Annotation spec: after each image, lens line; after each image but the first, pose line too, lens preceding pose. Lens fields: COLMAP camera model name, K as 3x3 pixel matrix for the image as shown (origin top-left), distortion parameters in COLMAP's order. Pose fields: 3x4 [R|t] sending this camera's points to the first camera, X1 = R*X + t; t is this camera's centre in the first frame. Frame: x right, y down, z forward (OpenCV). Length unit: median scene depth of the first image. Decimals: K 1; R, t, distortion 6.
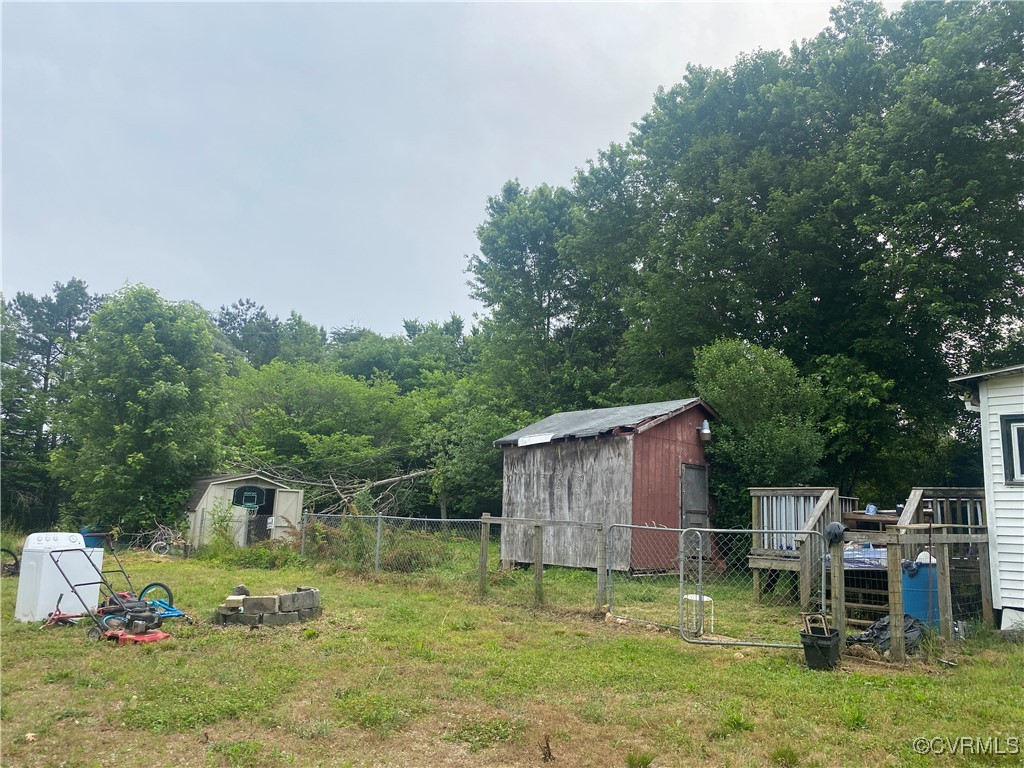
lens RADIAL K [[780.9, 0, 514.5], [0, 780.9, 381.6], [0, 0, 1]] dist [0.042609, -0.054296]
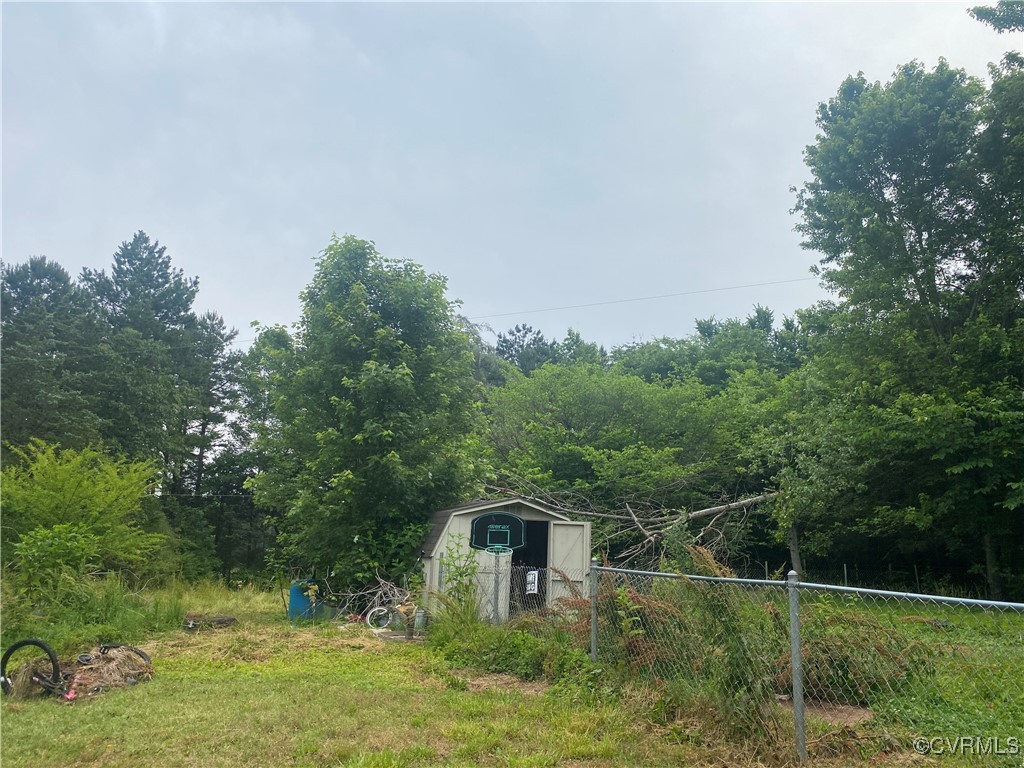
lens RADIAL K [[780.9, 0, 519.4], [0, 780.9, 390.3], [0, 0, 1]] dist [0.042609, -0.054296]
pose [[0.936669, -0.077855, -0.341453, -0.072877], [0.065163, 0.996695, -0.048504, 0.042977], [0.344100, 0.023182, 0.938647, 0.282808]]
